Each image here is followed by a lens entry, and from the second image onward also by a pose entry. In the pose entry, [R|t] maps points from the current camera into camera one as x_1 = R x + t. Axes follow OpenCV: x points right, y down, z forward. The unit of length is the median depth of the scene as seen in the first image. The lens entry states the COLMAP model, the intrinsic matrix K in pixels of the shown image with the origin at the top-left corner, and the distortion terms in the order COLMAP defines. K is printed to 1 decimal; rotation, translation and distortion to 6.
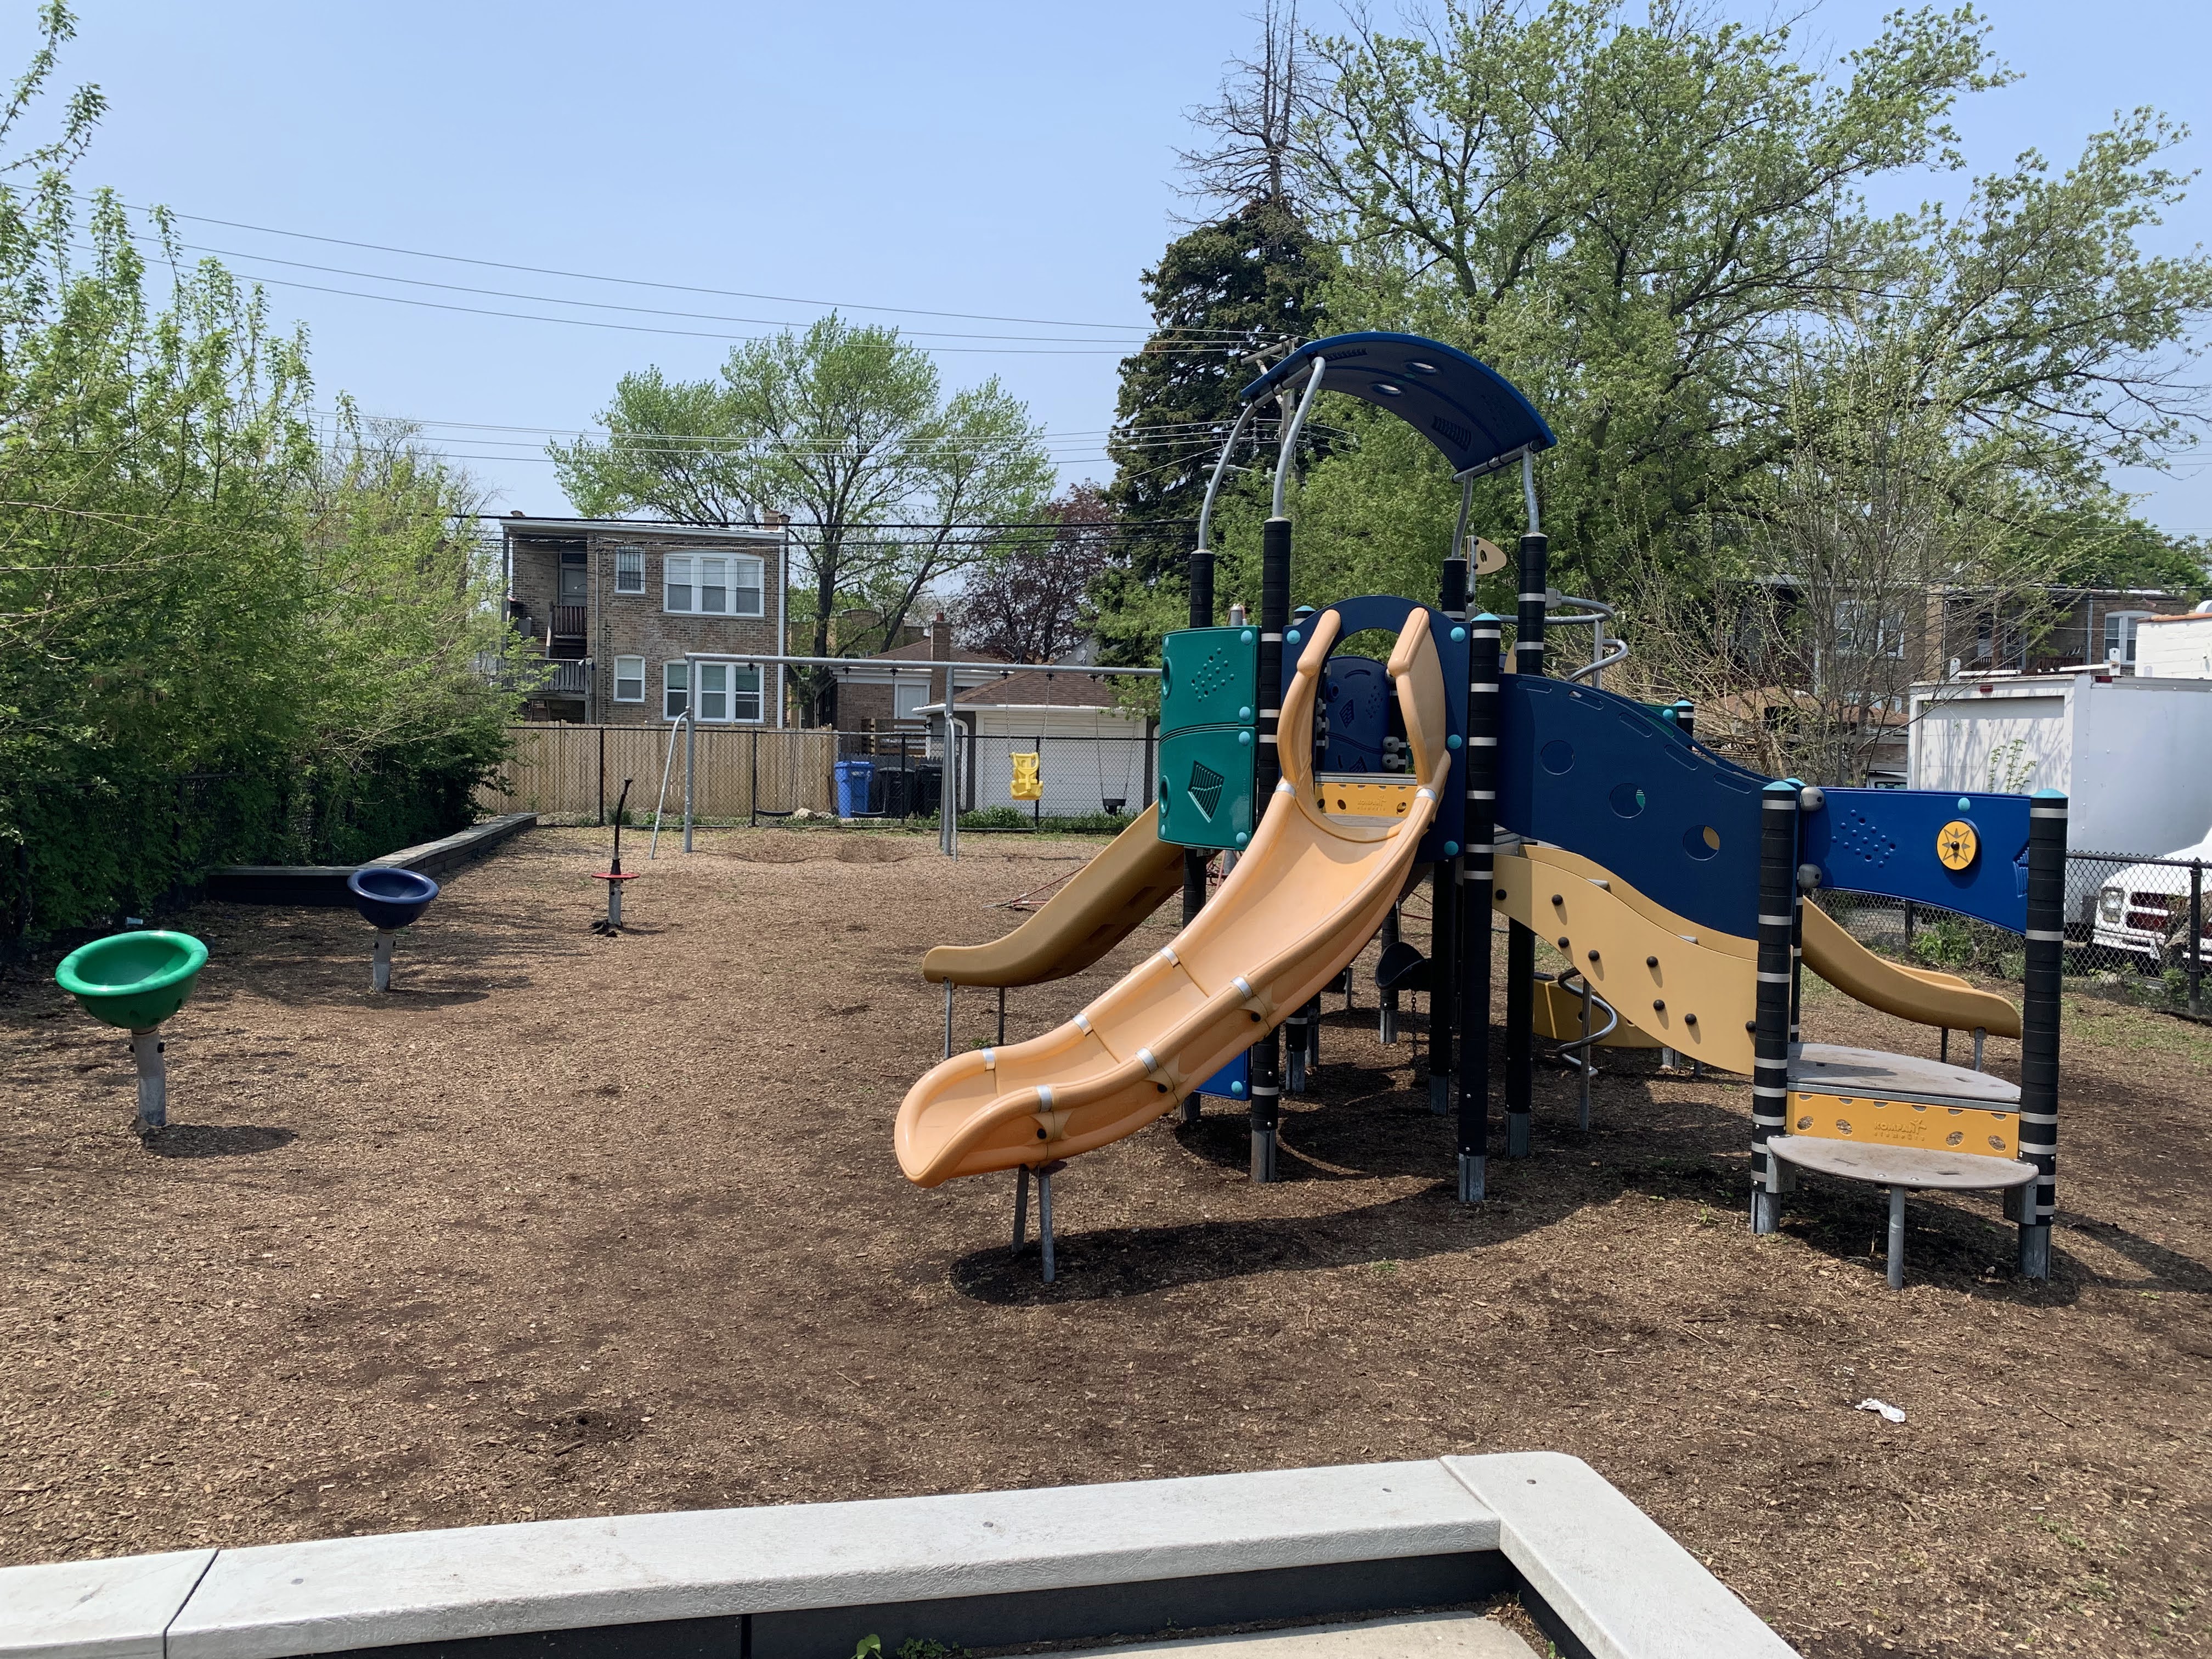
lens RADIAL K [[1780.3, 0, 1106.0], [0, 1780.3, 829.5], [0, 0, 1]] dist [0.078924, -0.002793]
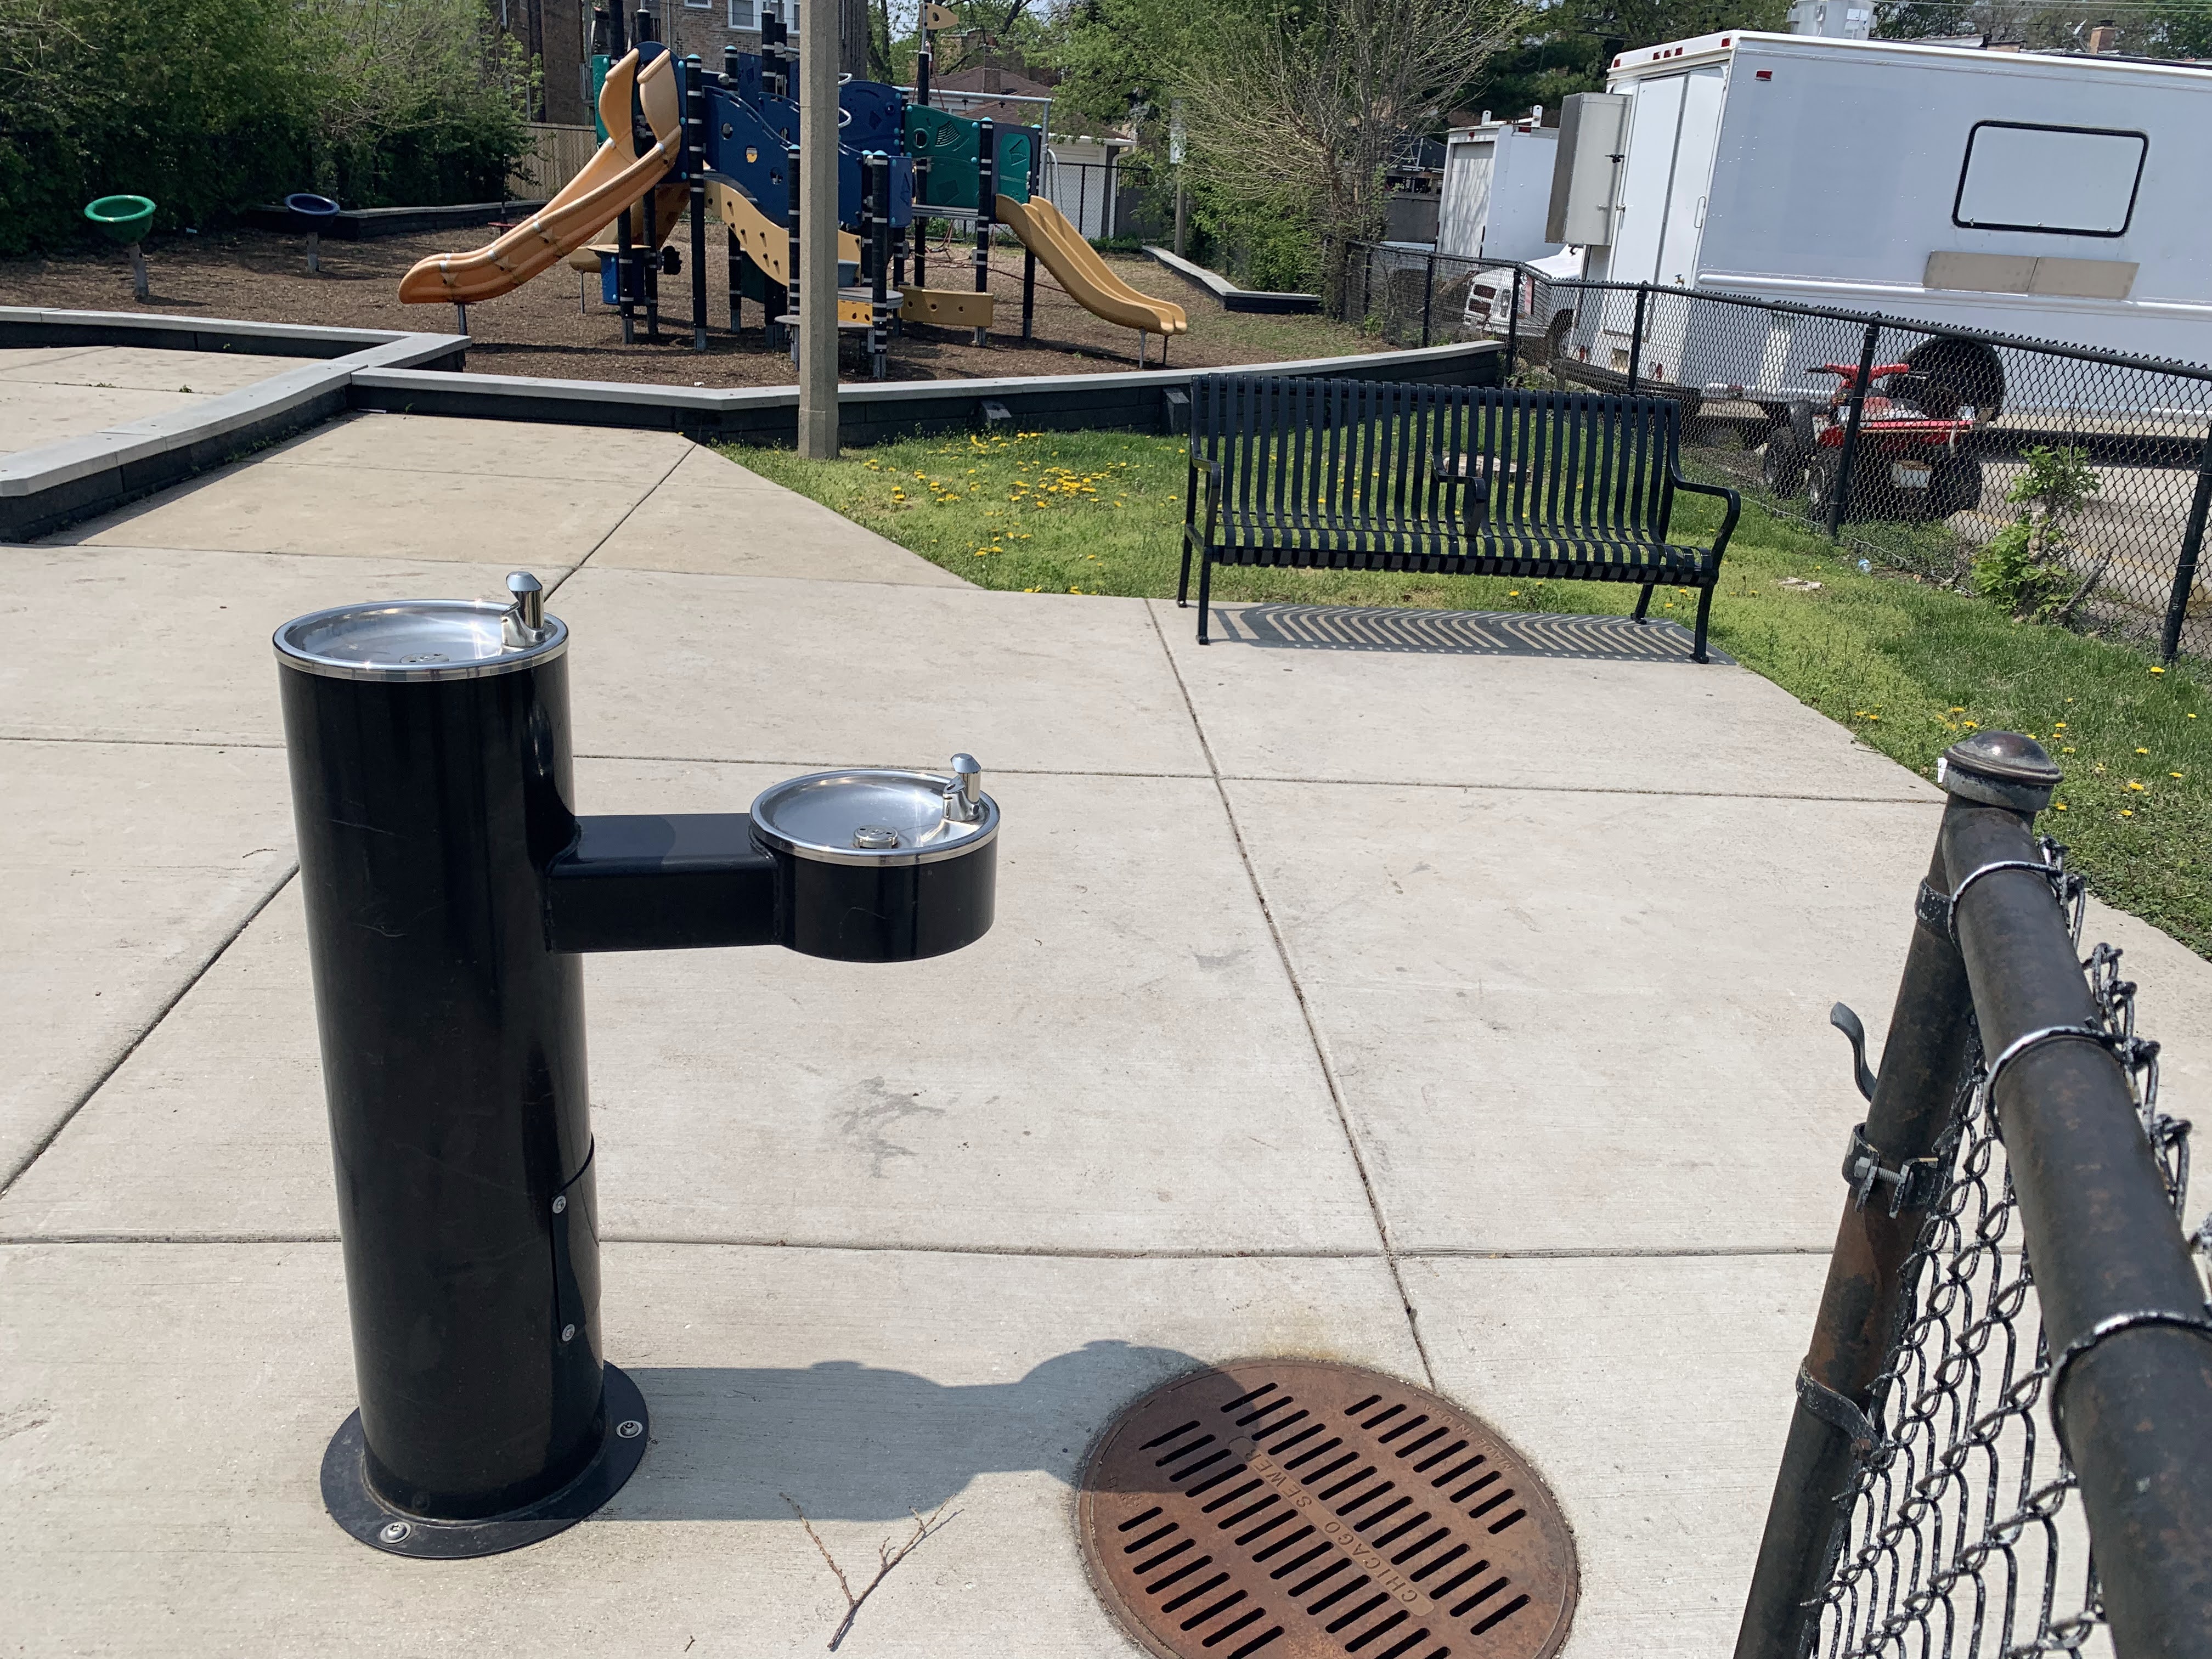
lens RADIAL K [[1756.4, 0, 1106.0], [0, 1756.4, 829.5], [0, 0, 1]] dist [0.038829, -0.007522]
pose [[0.992603, 0.080551, -0.090830, 0.921942], [-0.050227, 0.953616, 0.296807, 0.099770], [0.110525, -0.290050, 0.950608, -1.131382]]
